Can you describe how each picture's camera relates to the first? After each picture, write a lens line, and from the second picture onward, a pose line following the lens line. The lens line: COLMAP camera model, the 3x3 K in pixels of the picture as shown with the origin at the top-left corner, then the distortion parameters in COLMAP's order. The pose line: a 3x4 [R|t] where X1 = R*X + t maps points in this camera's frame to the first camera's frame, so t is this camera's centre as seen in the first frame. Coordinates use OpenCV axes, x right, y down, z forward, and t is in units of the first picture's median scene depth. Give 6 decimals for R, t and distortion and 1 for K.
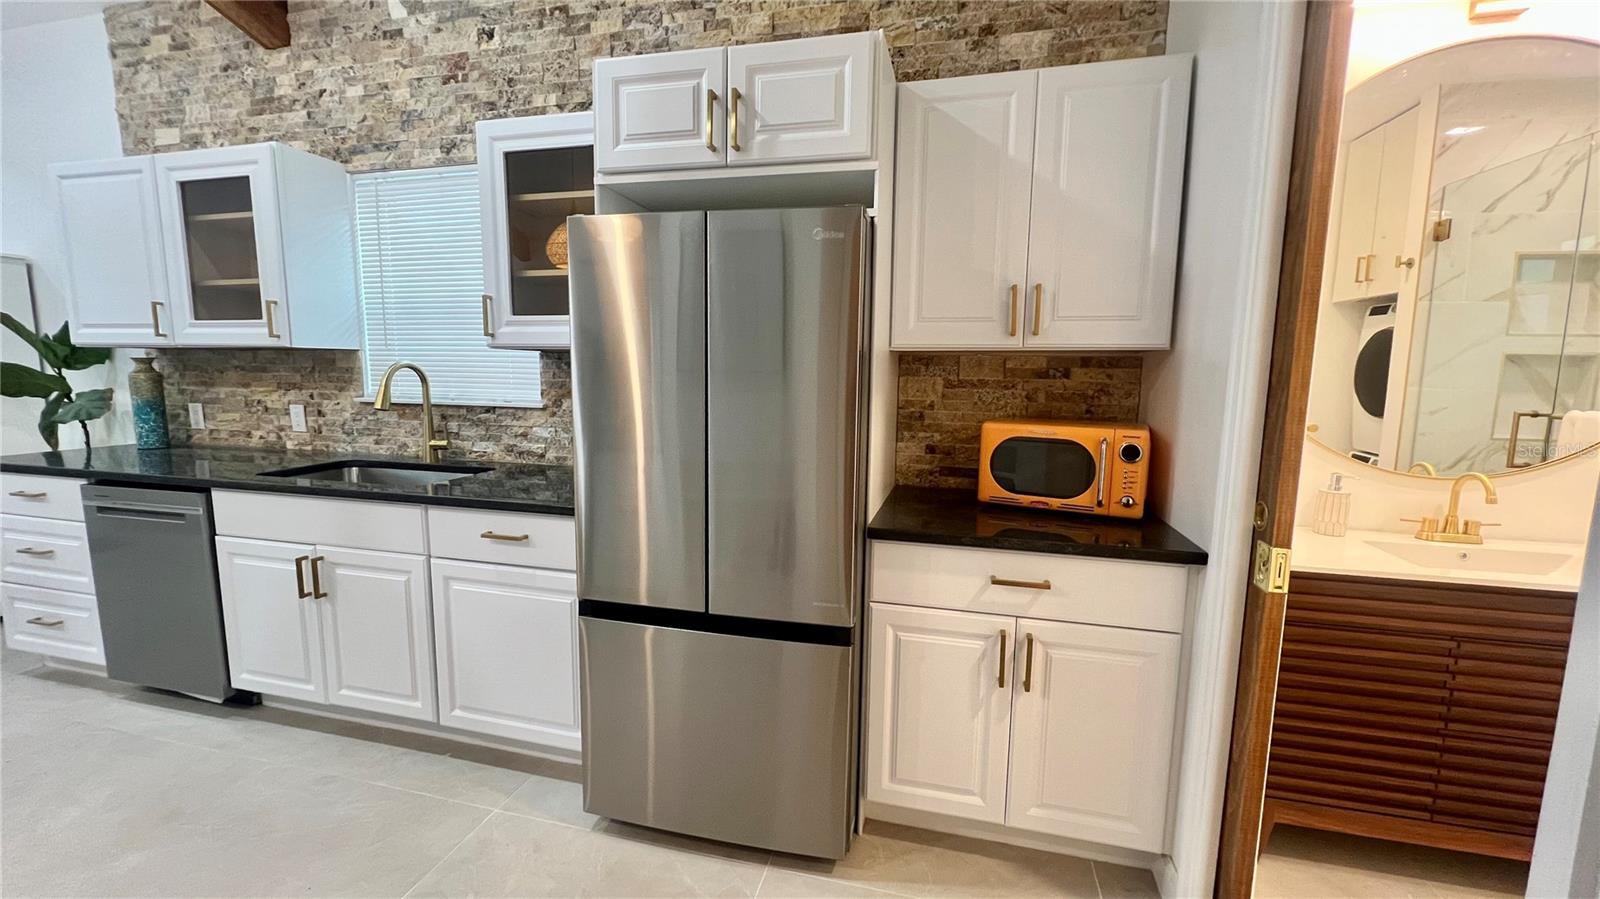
lens RADIAL K [[637.7, 0, 803.6], [0, 637.7, 448.3], [0, 0, 1]] dist [-0.002549, 0.000178]
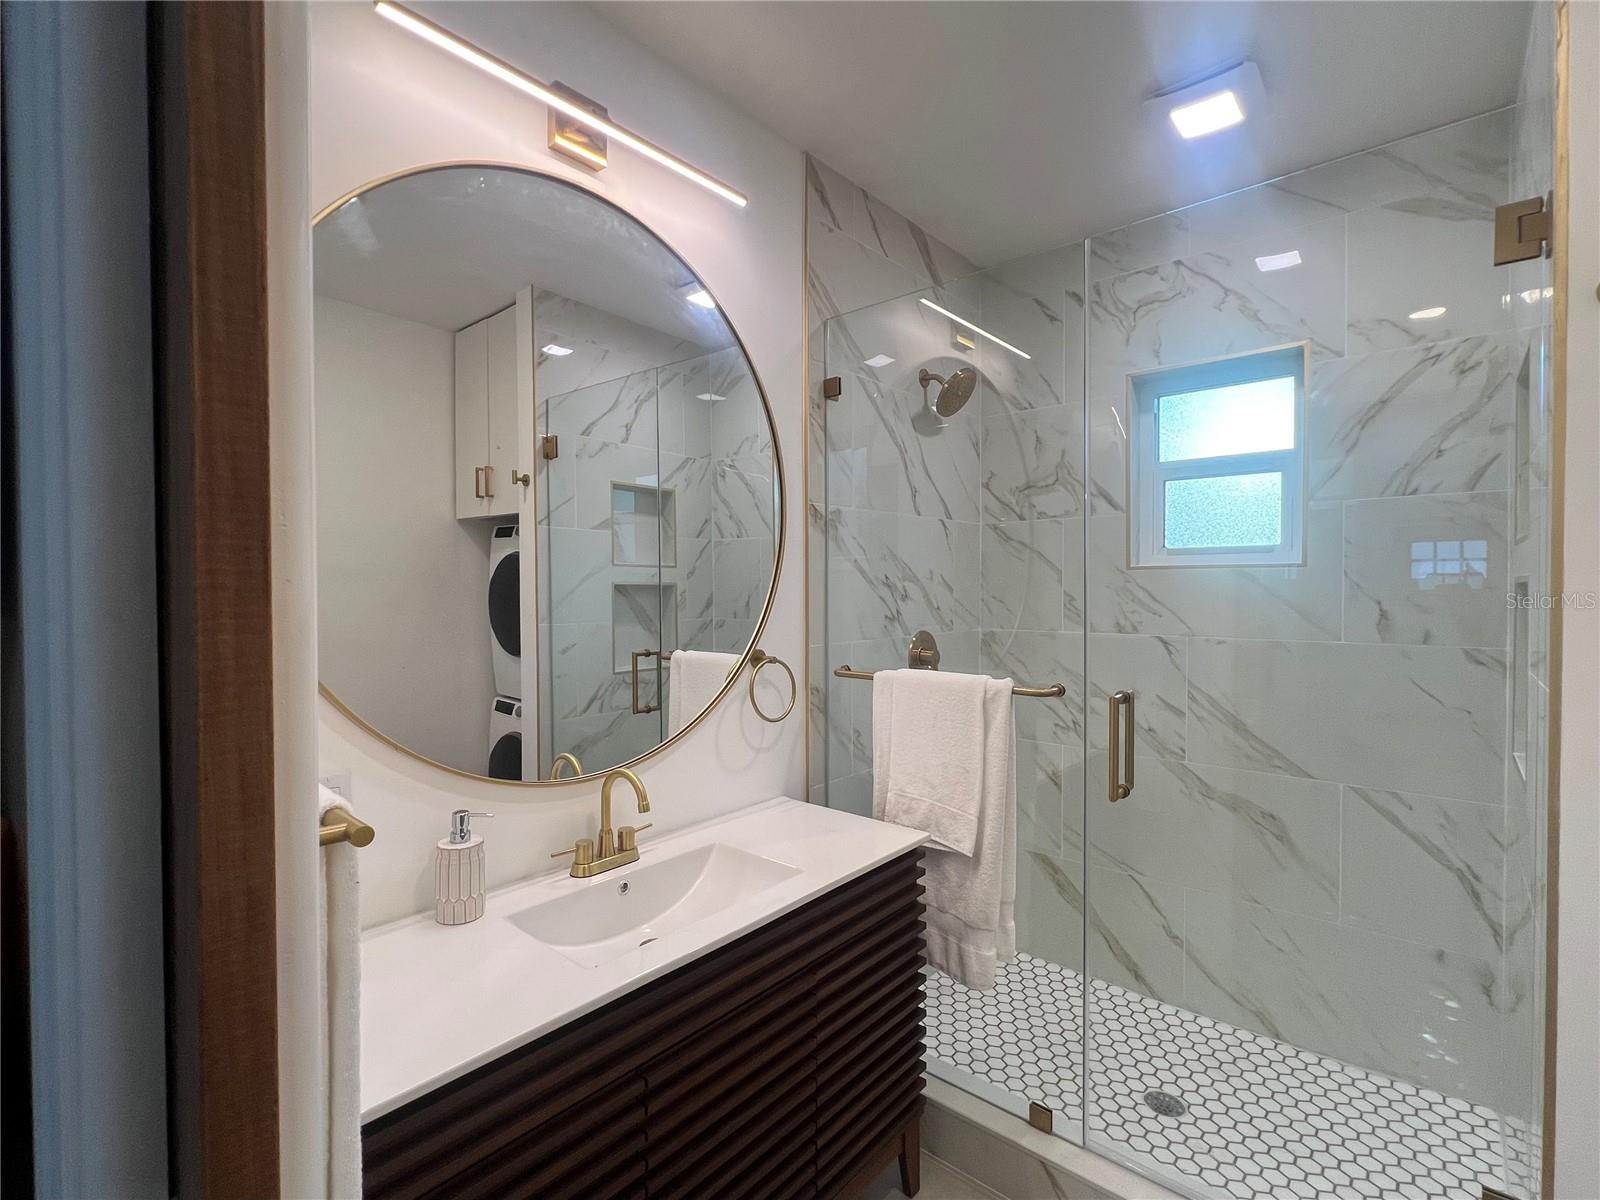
lens RADIAL K [[735.4, 0, 799.0], [0, 735.4, 604.2], [0, 0, 1]] dist [-0.002630, -0.000647]
pose [[0.457622, -0.032094, 0.888568, 0.284947], [0.116229, 0.992933, -0.023996, -0.070931], [-0.881517, 0.114258, 0.458118, 0.290408]]
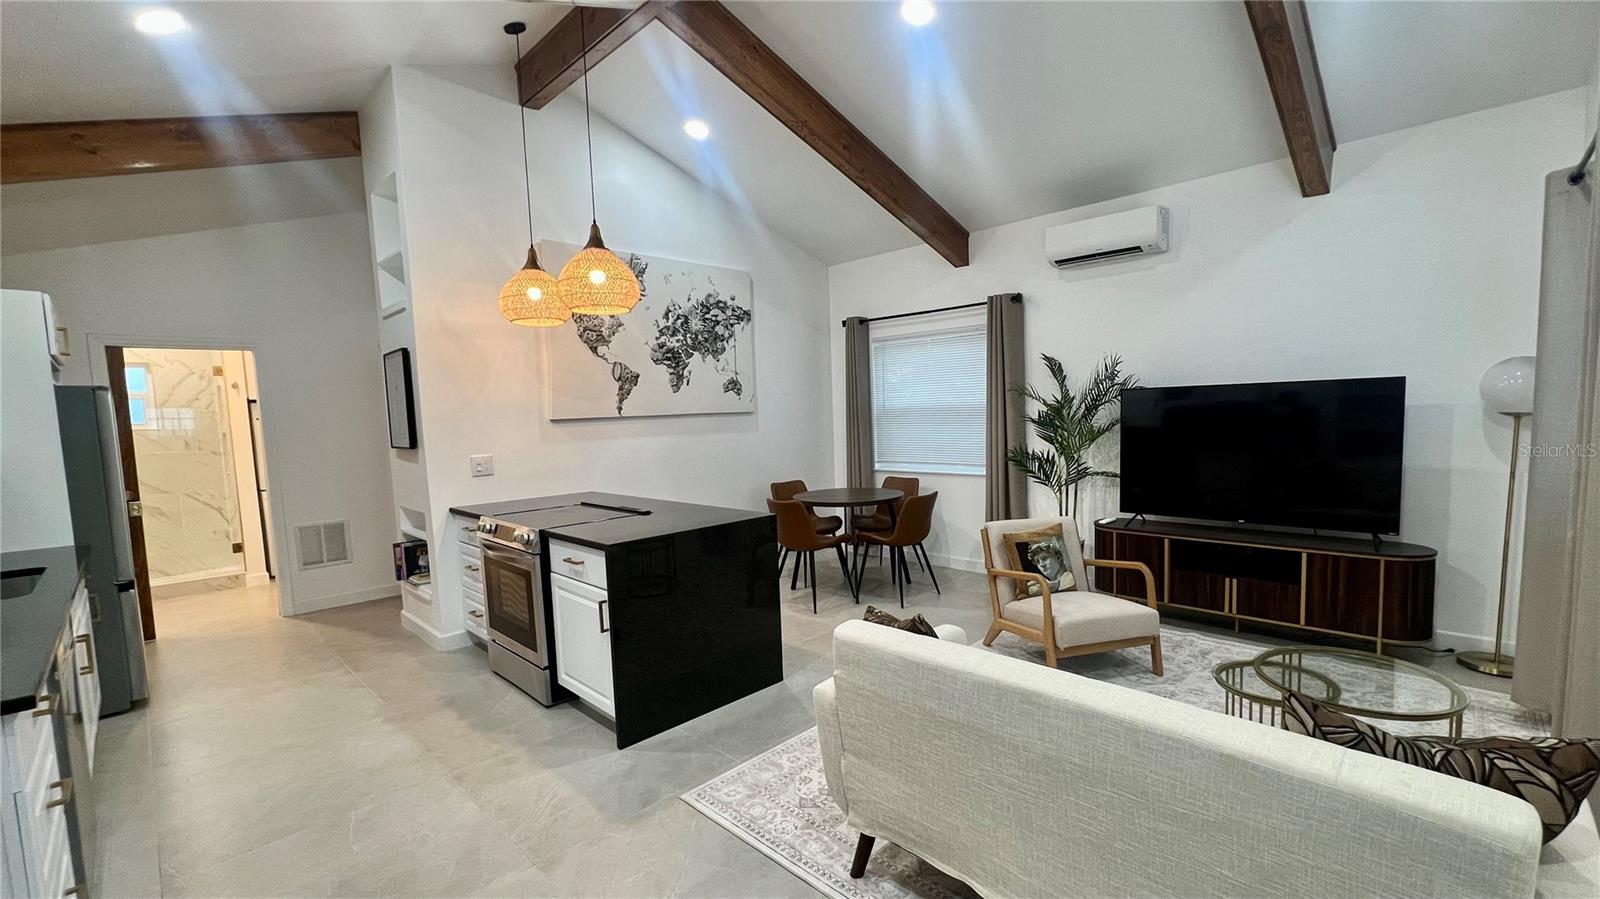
lens RADIAL K [[664.6, 0, 833.0], [0, 664.6, 467.9], [0, 0, 1]] dist [-0.003742, 0.000970]
pose [[-0.870994, -0.027400, 0.490529, -2.093646], [0.081413, 0.976590, 0.199109, -0.213235], [-0.484501, 0.213358, -0.848373, 1.061776]]
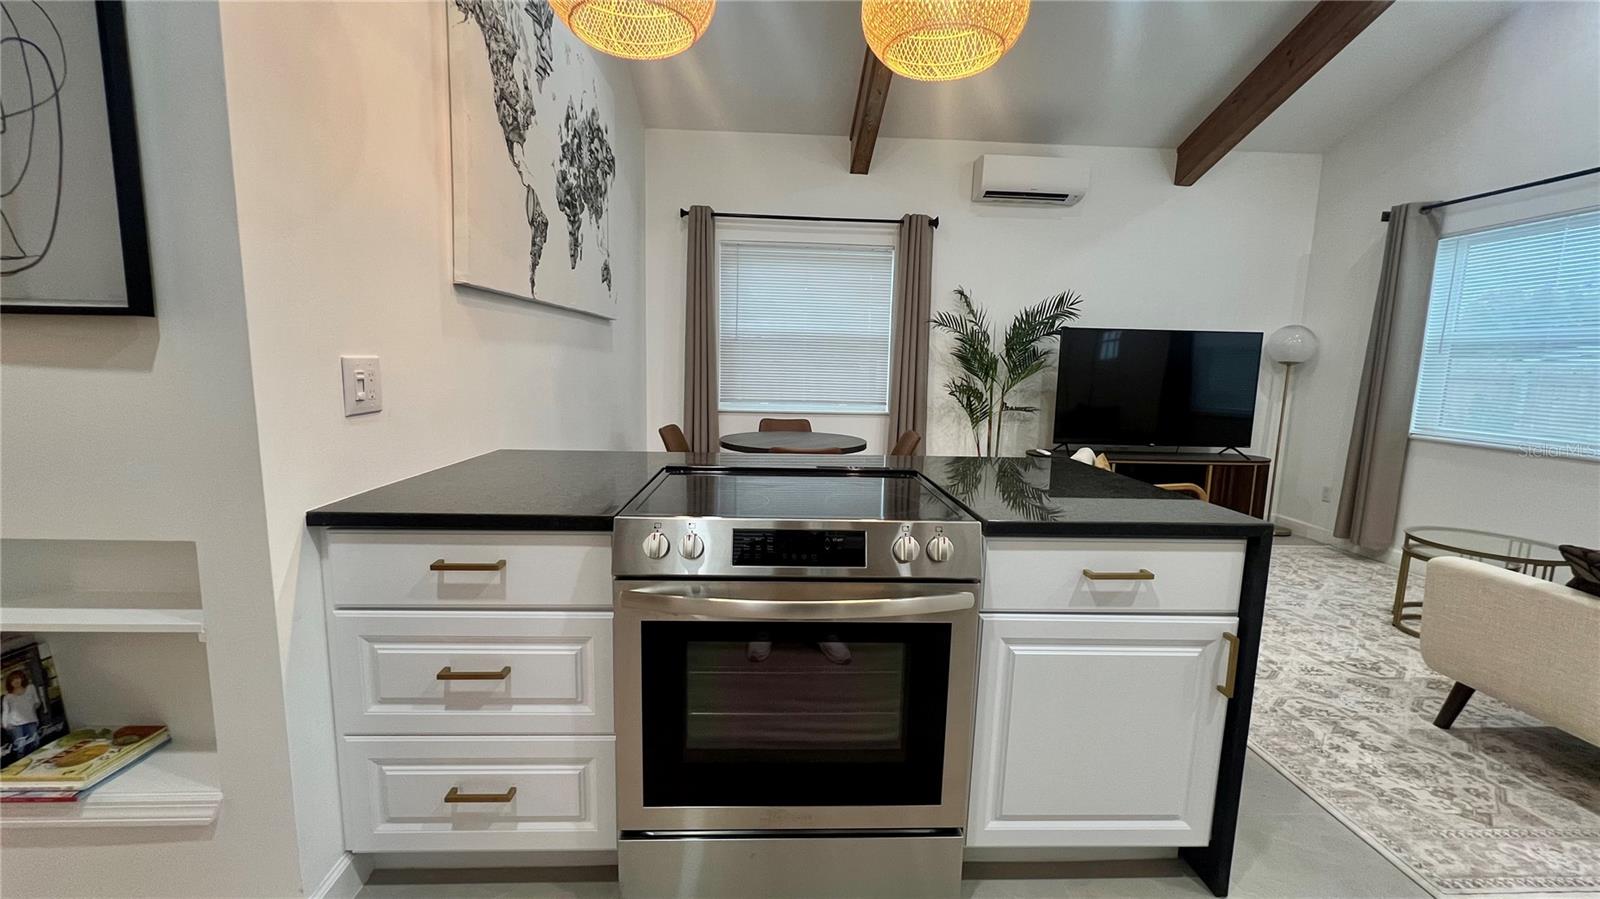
lens RADIAL K [[637.7, 0, 798.7], [0, 637.7, 449.9], [0, 0, 1]] dist [-0.002549, 0.000178]
pose [[-0.958956, 0.003665, -0.283531, -0.712599], [-0.069506, 0.966372, 0.247576, -0.068800], [0.274904, 0.257121, -0.926454, 0.715268]]
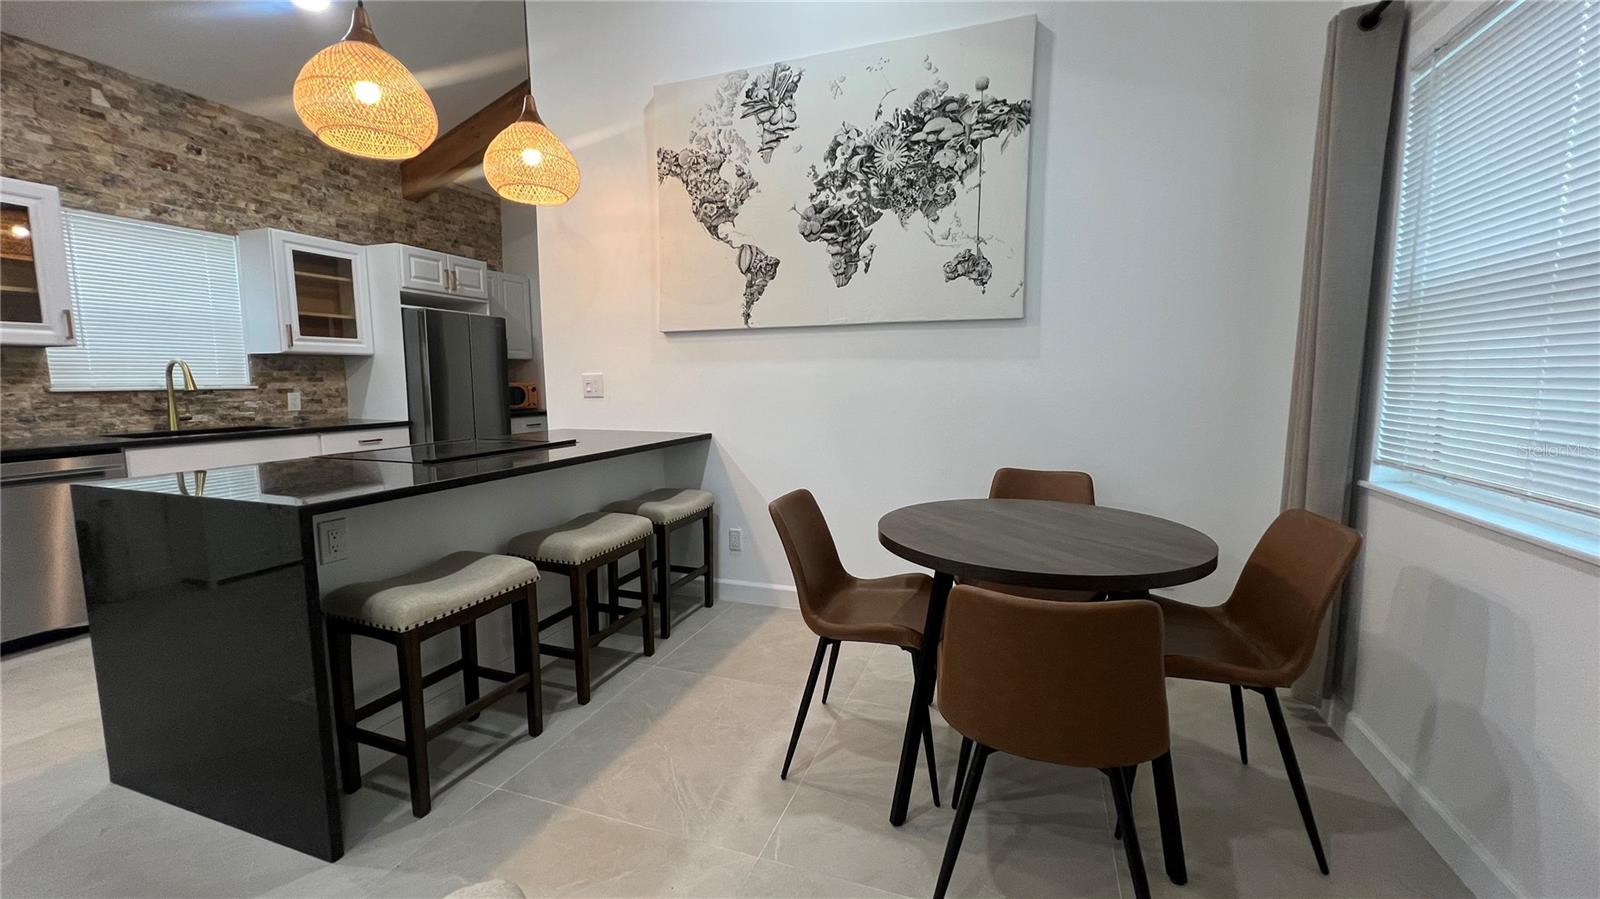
lens RADIAL K [[637.7, 0, 800.4], [0, 637.7, 449.7], [0, 0, 1]] dist [-0.002549, 0.000178]
pose [[0.102183, -0.126266, 0.986720, -1.845465], [0.127715, 0.985368, 0.112867, 0.081498], [-0.986533, 0.114486, 0.116814, -0.526419]]
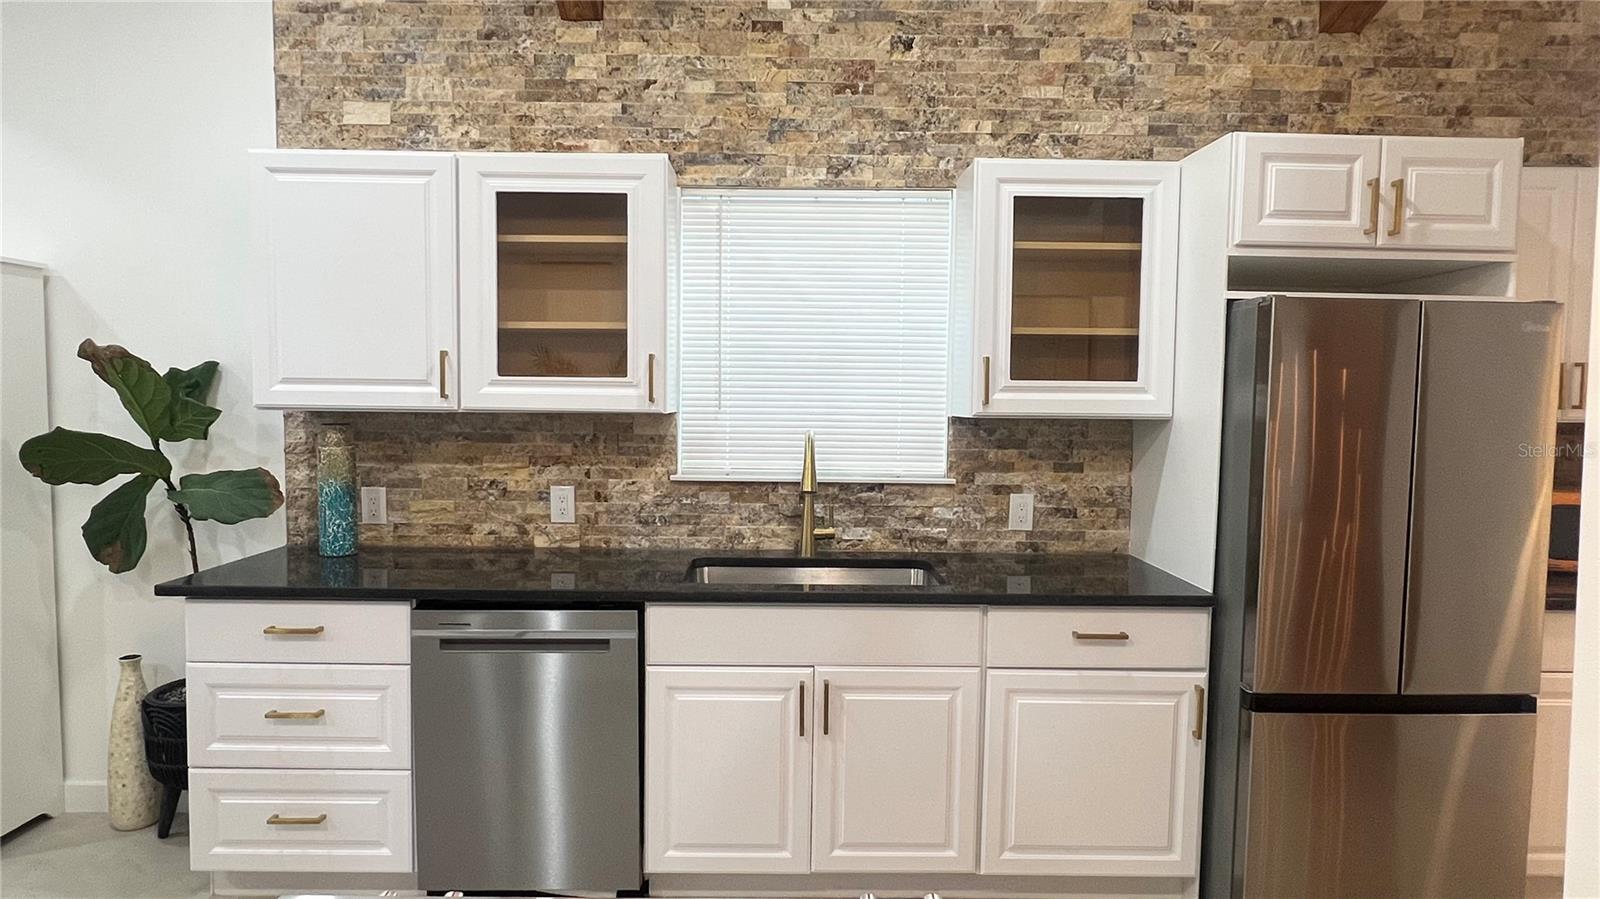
lens RADIAL K [[927.5, 0, 799.2], [0, 927.5, 452.3], [0, 0, 1]] dist [-0.004315, 0.000930]
pose [[0.966672, -0.016902, 0.255461, -0.889237], [0.032443, 0.997861, -0.056744, -0.041758], [-0.253955, 0.063141, 0.965153, -0.108739]]
